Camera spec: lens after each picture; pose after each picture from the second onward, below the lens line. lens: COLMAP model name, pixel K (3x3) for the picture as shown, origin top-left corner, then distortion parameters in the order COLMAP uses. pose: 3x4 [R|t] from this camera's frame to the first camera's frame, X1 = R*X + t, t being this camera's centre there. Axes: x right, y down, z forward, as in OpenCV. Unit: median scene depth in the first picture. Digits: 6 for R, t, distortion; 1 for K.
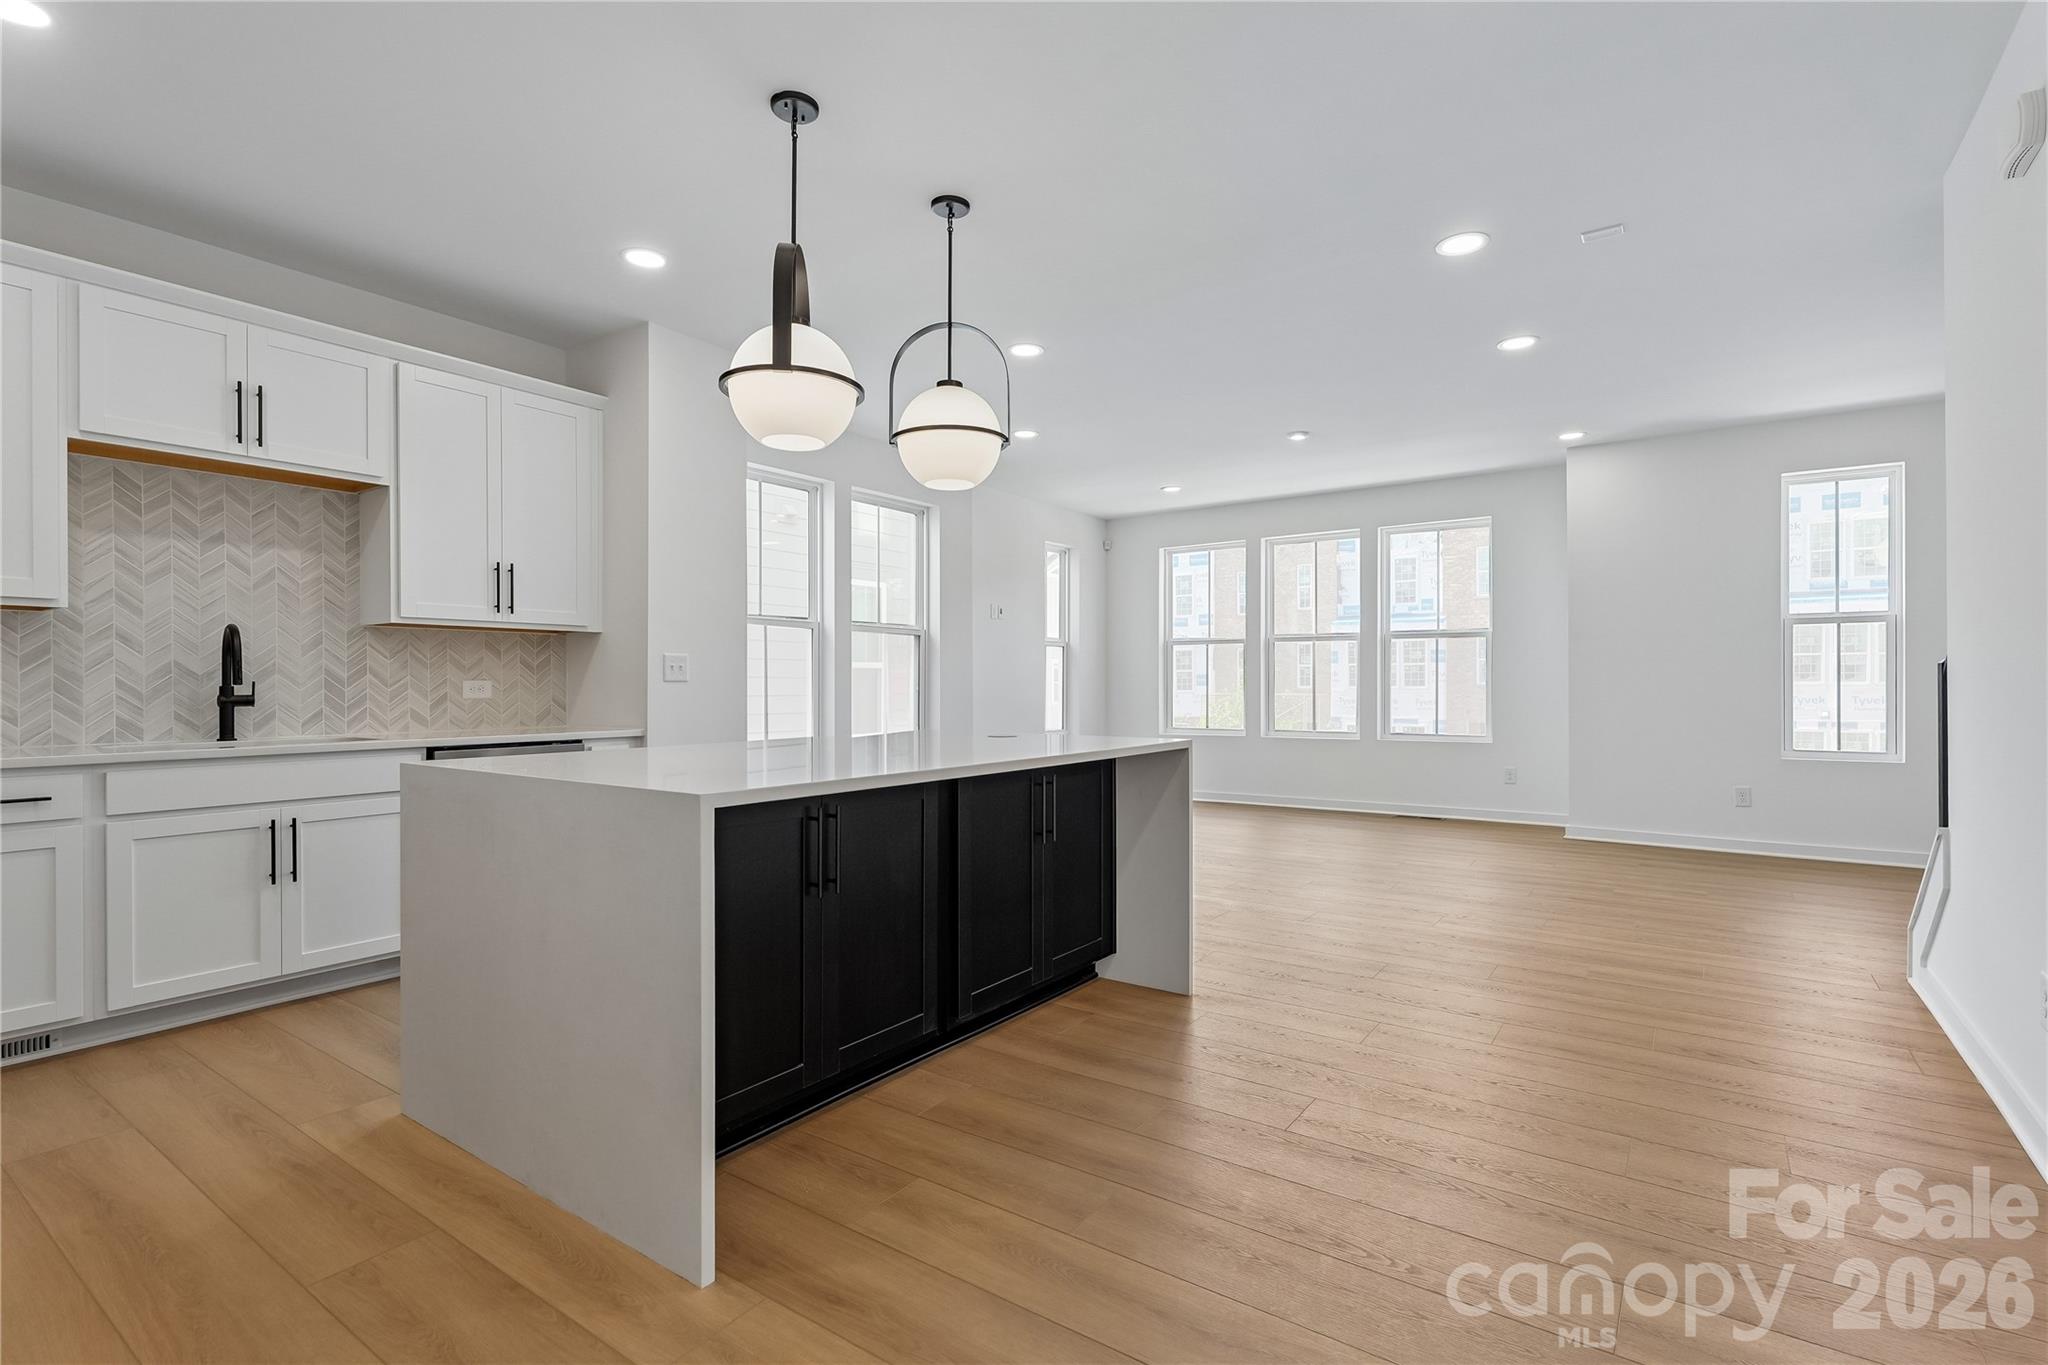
lens RADIAL K [[953.9, 0, 1027.1], [0, 953.9, 690.9], [0, 0, 1]] dist [0.003549, -0.000247]
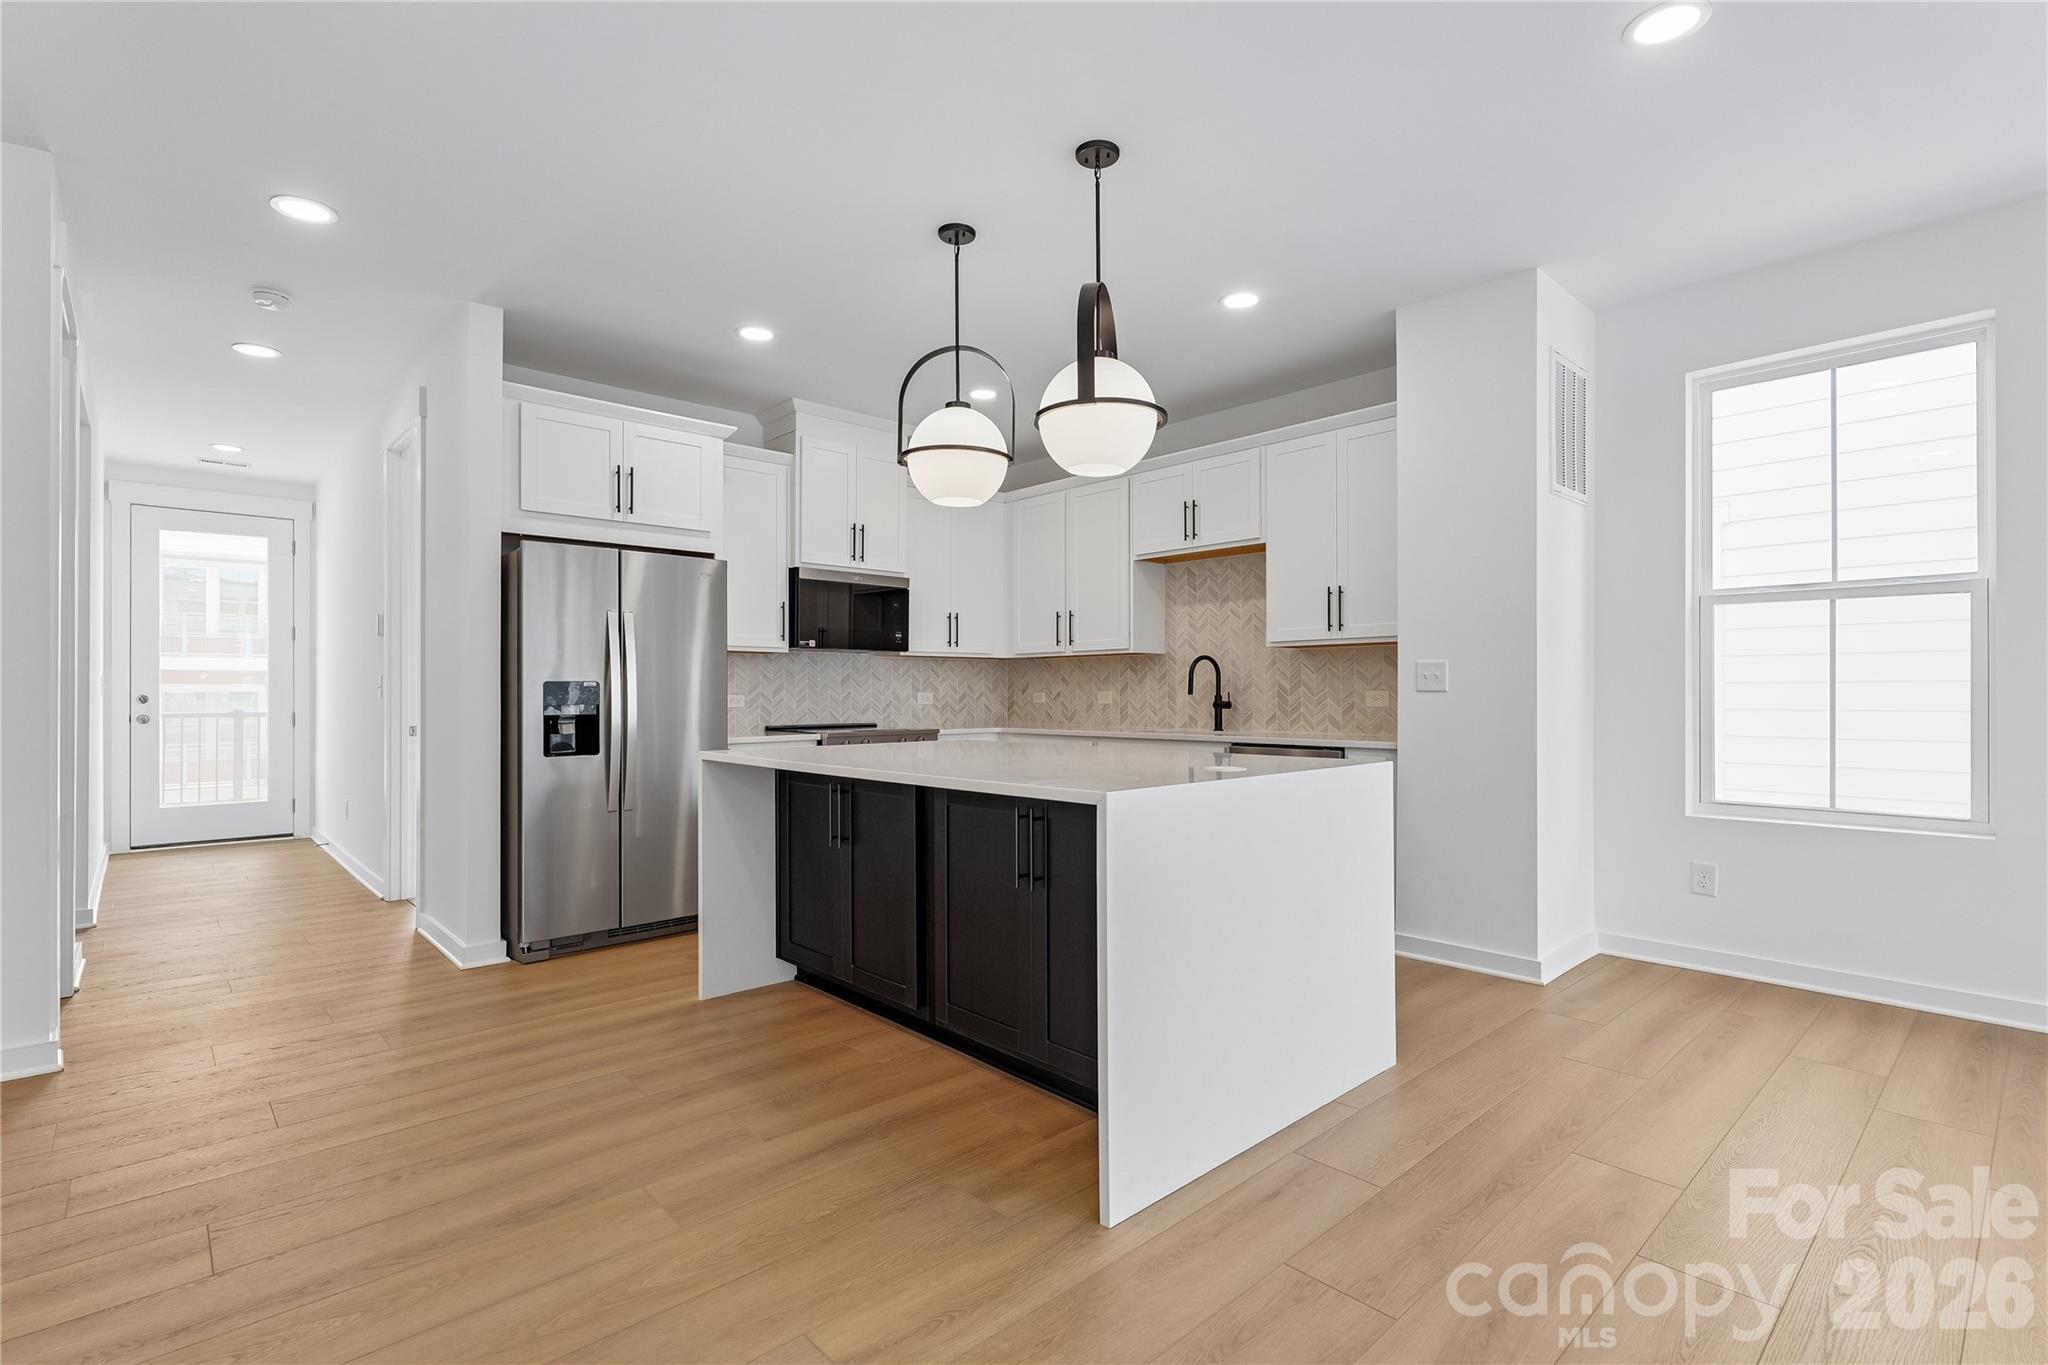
lens RADIAL K [[953.9, 0, 1028.1], [0, 953.9, 679.2], [0, 0, 1]] dist [0.003549, -0.000247]
pose [[-0.195988, -0.007481, -0.980578, 0.701194], [0.000933, 0.999969, -0.007816, -0.018575], [0.980606, -0.002447, -0.195975, 0.967531]]
